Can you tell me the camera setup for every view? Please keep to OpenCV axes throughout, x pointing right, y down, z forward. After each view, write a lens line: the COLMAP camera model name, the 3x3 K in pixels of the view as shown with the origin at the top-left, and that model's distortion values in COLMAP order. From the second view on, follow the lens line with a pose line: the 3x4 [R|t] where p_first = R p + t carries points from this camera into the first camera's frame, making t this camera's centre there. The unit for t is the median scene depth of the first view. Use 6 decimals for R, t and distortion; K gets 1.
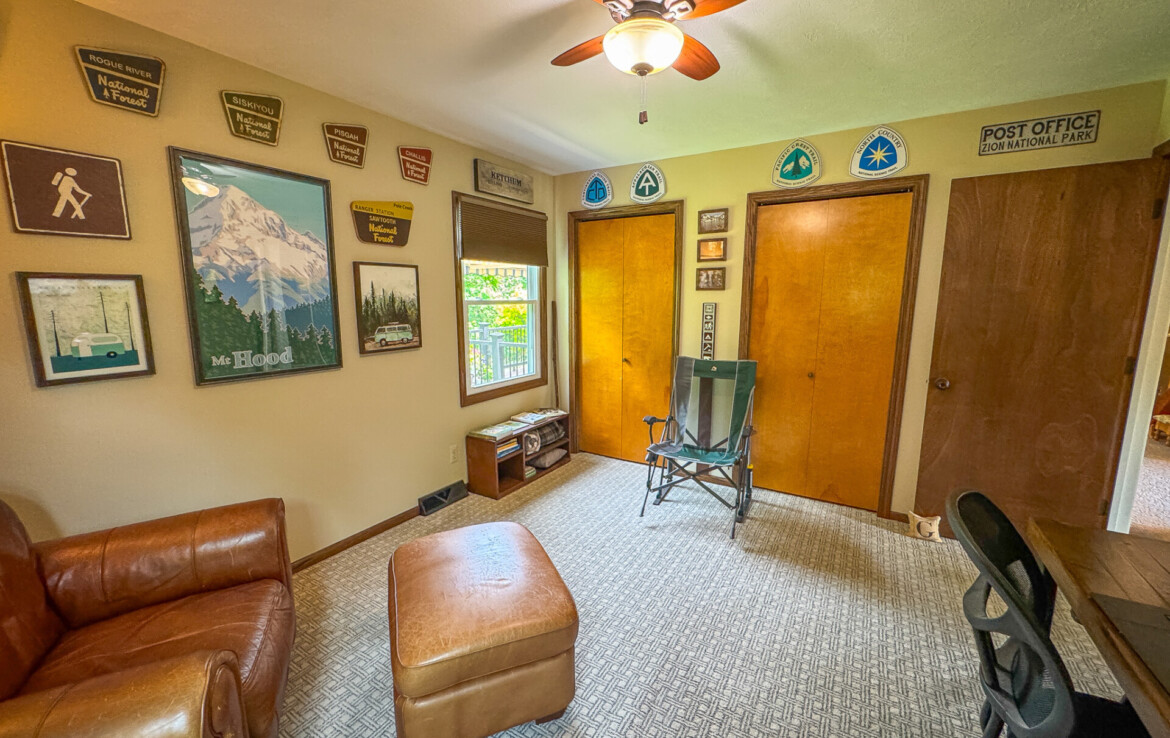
lens RADIAL K [[466.6, 0, 585.1], [0, 466.6, 368.3], [0, 0, 1]] dist [-0.004407, 0.000821]
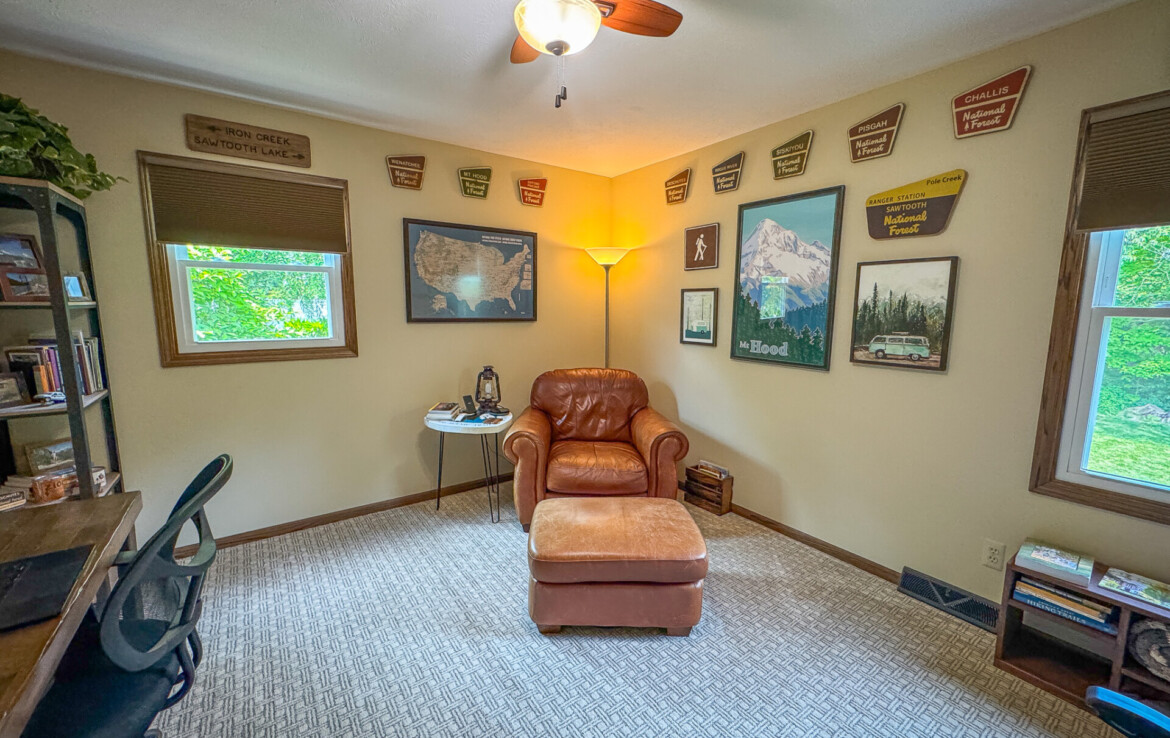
lens RADIAL K [[466.6, 0, 588.3], [0, 466.6, 368.6], [0, 0, 1]] dist [-0.004407, 0.000821]
pose [[-0.383271, 0.124370, -0.915224, 0.628395], [-0.147131, 0.970019, 0.193430, -0.131262], [0.911842, 0.208794, -0.353481, 0.930093]]
